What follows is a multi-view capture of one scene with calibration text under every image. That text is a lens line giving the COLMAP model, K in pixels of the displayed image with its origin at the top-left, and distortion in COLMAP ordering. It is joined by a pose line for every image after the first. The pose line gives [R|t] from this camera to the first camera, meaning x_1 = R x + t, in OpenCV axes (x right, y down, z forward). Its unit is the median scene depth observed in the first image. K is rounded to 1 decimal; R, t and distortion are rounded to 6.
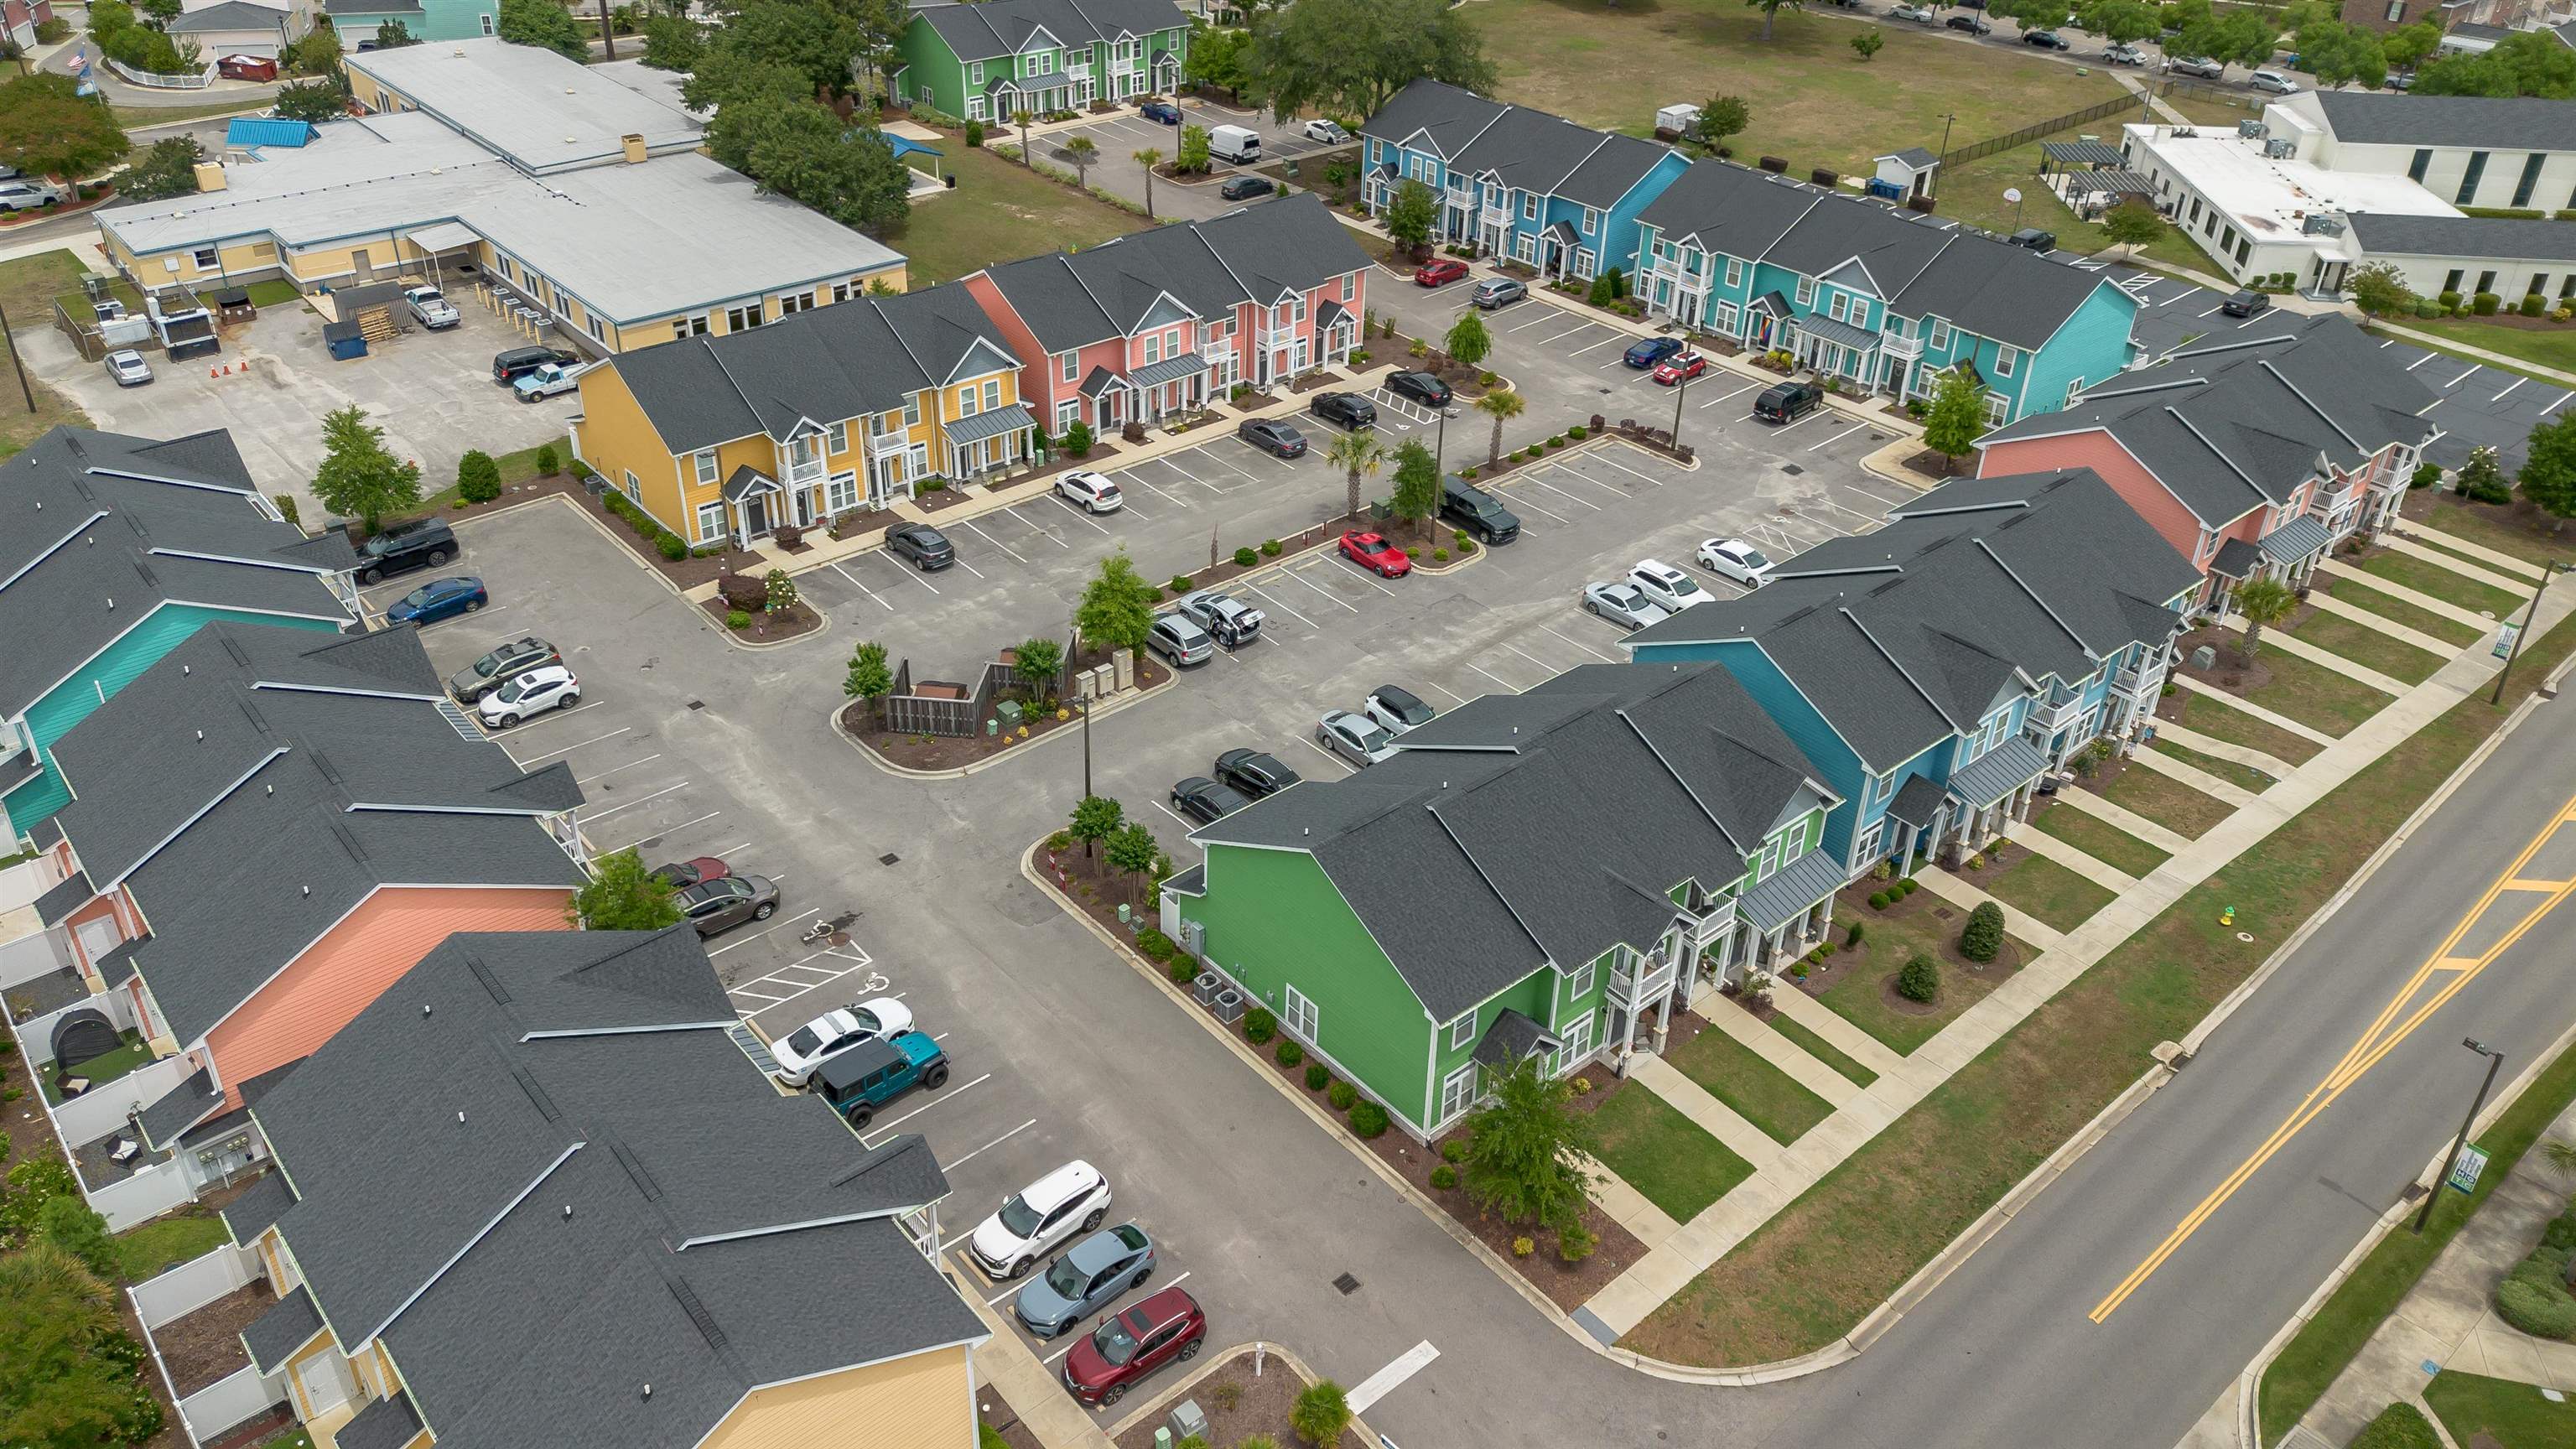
lens RADIAL K [[1871.8, 0, 1288.0], [0, 1871.8, 724.5], [0, 0, 1]] dist [0.080239, -0.077992]
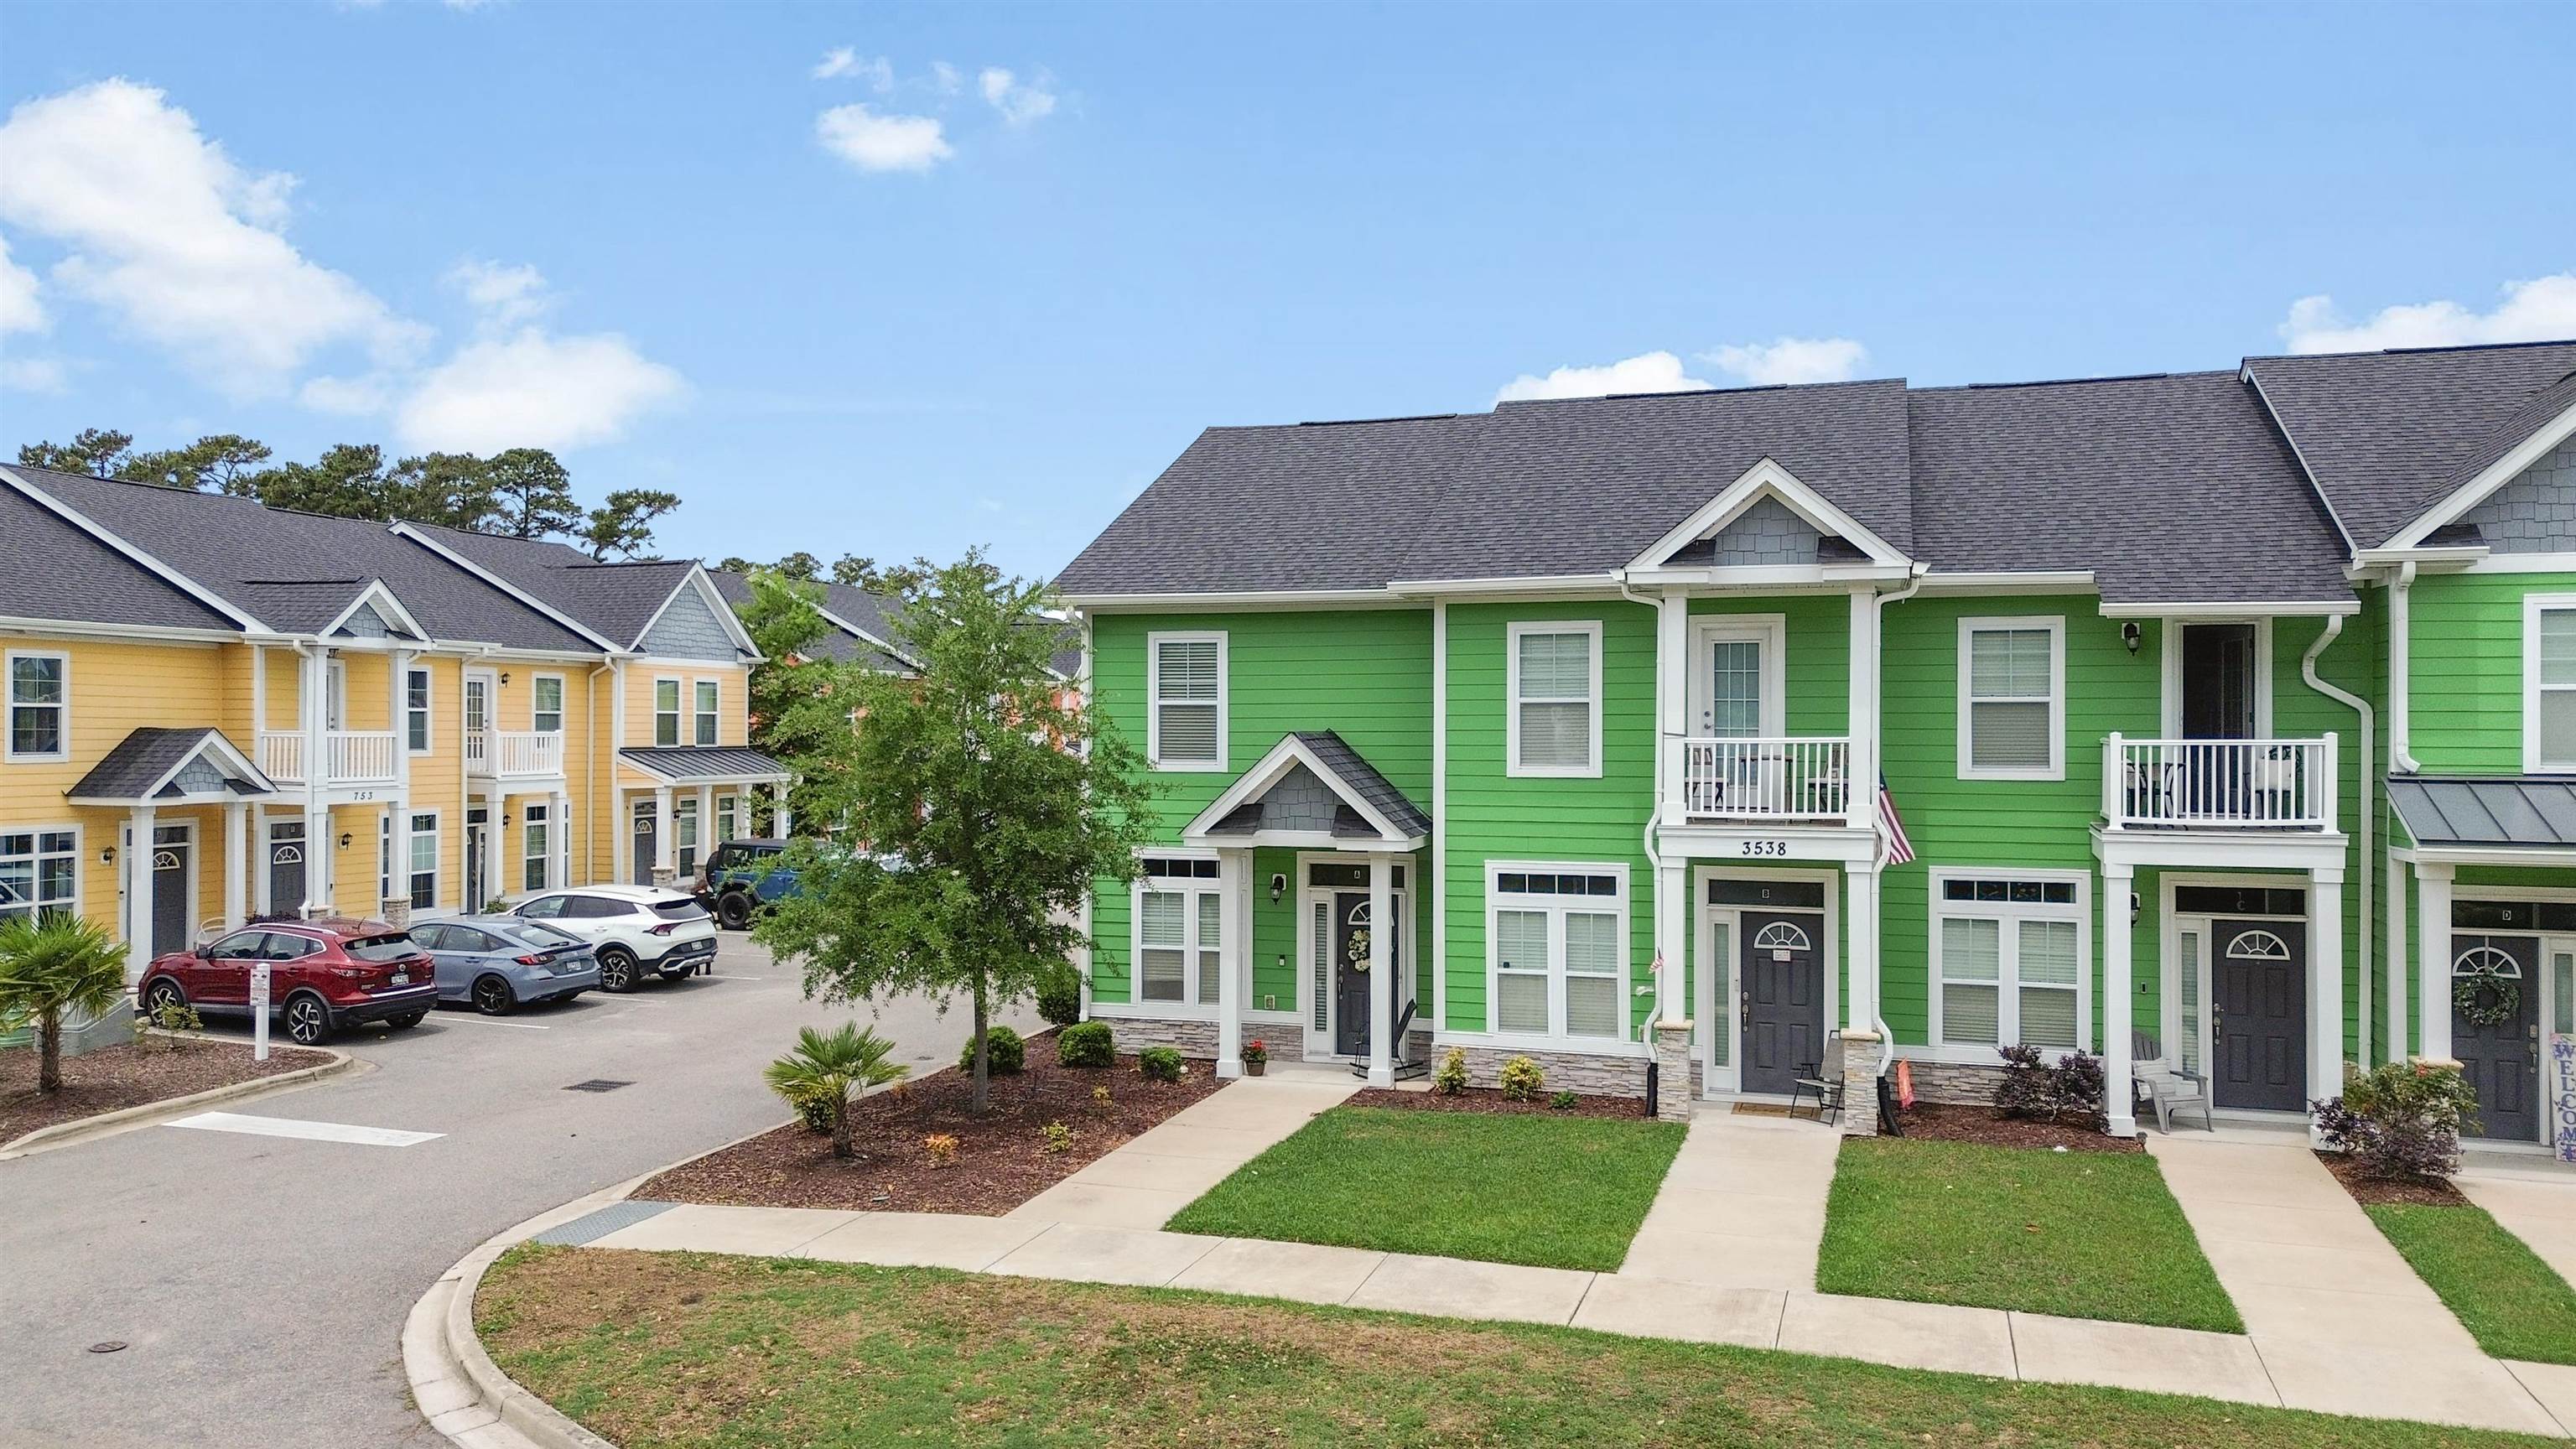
lens RADIAL K [[1864.4, 0, 1288.0], [0, 1864.4, 724.5], [0, 0, 1]] dist [0.082759, -0.076009]
pose [[0.514358, -0.041774, -0.856557, 0.422962], [-0.452441, 0.835277, -0.312425, 0.263750], [0.728514, 0.548240, 0.410731, 0.810928]]
